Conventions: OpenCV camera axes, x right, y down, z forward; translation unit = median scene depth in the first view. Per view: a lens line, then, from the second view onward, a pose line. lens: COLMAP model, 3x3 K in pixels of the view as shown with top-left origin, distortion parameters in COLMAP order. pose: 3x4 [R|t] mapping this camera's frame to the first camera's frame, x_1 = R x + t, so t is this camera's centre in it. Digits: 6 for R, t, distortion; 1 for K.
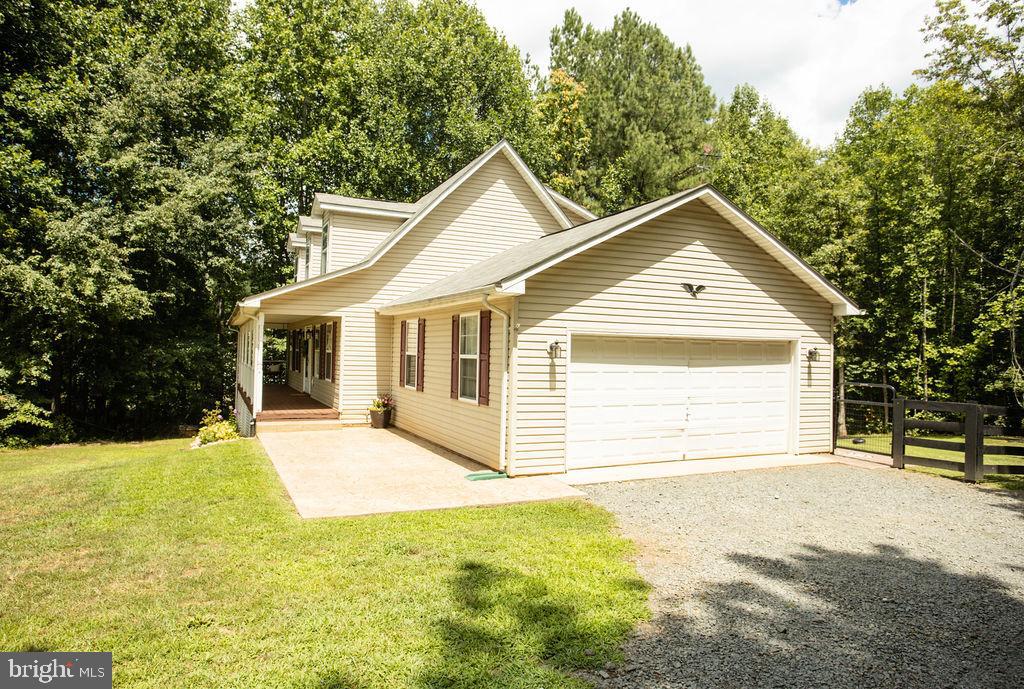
lens RADIAL K [[632.9, 0, 508.1], [0, 632.9, 343.1], [0, 0, 1]] dist [-0.062179, 0.052343]
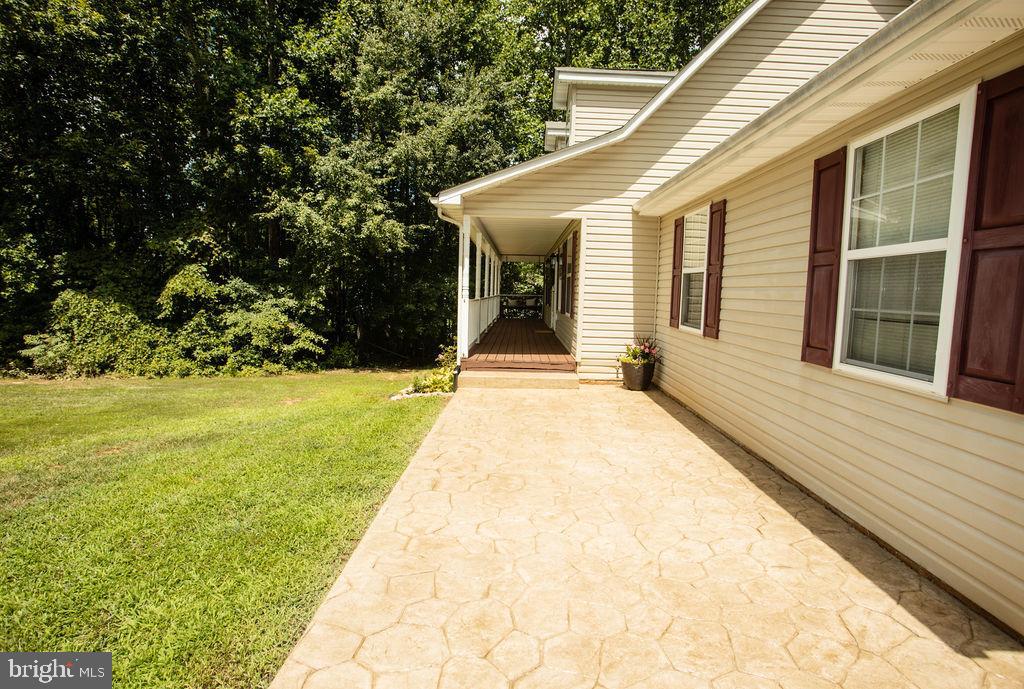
lens RADIAL K [[498.7, 0, 509.9], [0, 498.7, 339.4], [0, 0, 1]] dist [-0.060174, 0.025320]
pose [[0.896508, 0.041177, -0.441111, -0.076030], [0.004449, 0.994784, 0.101903, 0.024216], [0.443006, -0.093319, 0.891649, 0.387433]]
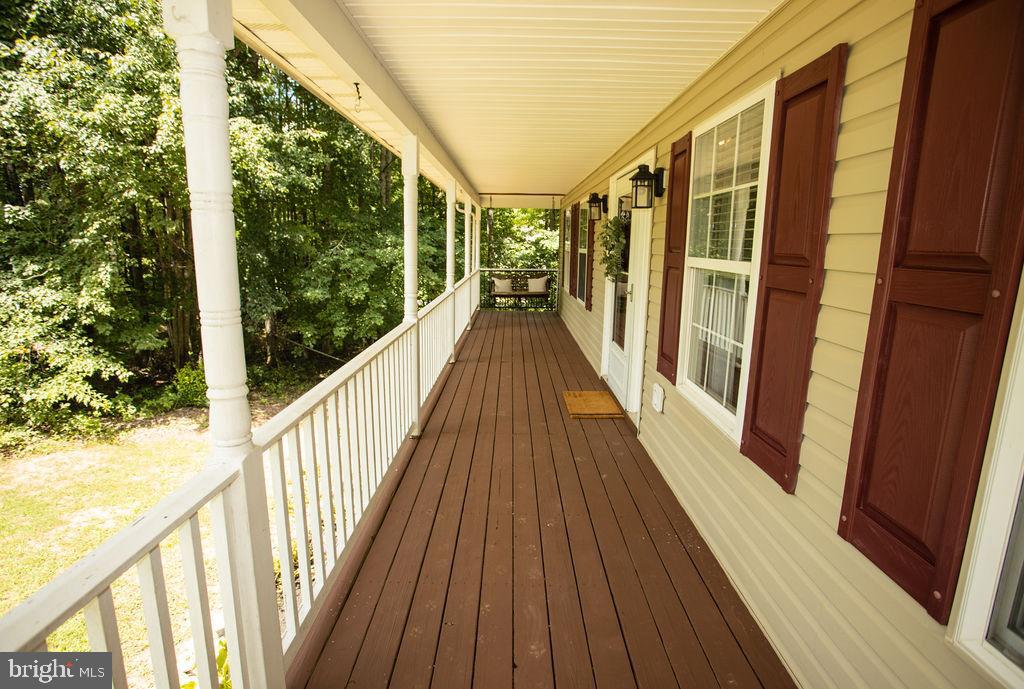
lens RADIAL K [[498.7, 0, 509.9], [0, 498.7, 339.4], [0, 0, 1]] dist [-0.060174, 0.025320]
pose [[0.905091, 0.074993, -0.418552, -0.279870], [0.010144, 0.980237, 0.197568, 0.003792], [0.425097, -0.183063, 0.886443, 0.804022]]
